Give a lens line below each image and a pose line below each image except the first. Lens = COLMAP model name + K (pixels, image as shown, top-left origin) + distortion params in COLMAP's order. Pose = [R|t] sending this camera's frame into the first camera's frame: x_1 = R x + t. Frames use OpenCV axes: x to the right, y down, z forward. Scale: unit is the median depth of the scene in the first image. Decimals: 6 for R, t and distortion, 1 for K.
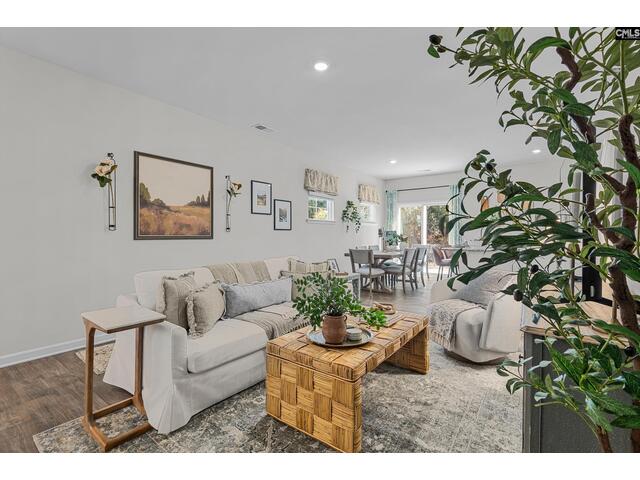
lens RADIAL K [[296.3, 0, 320.3], [0, 296.3, 235.3], [0, 0, 1]] dist [-0.010956, 0.001227]
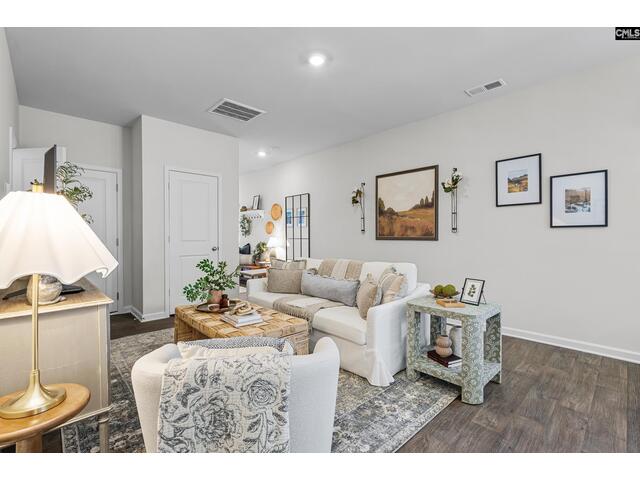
lens RADIAL K [[296.3, 0, 320.1], [0, 296.3, 239.1], [0, 0, 1]] dist [-0.010956, 0.001227]
pose [[-0.170238, 0.008676, -0.985365, 0.680303], [-0.000372, 0.999961, 0.008868, -0.000362], [0.985403, 0.001876, -0.170228, 0.842436]]
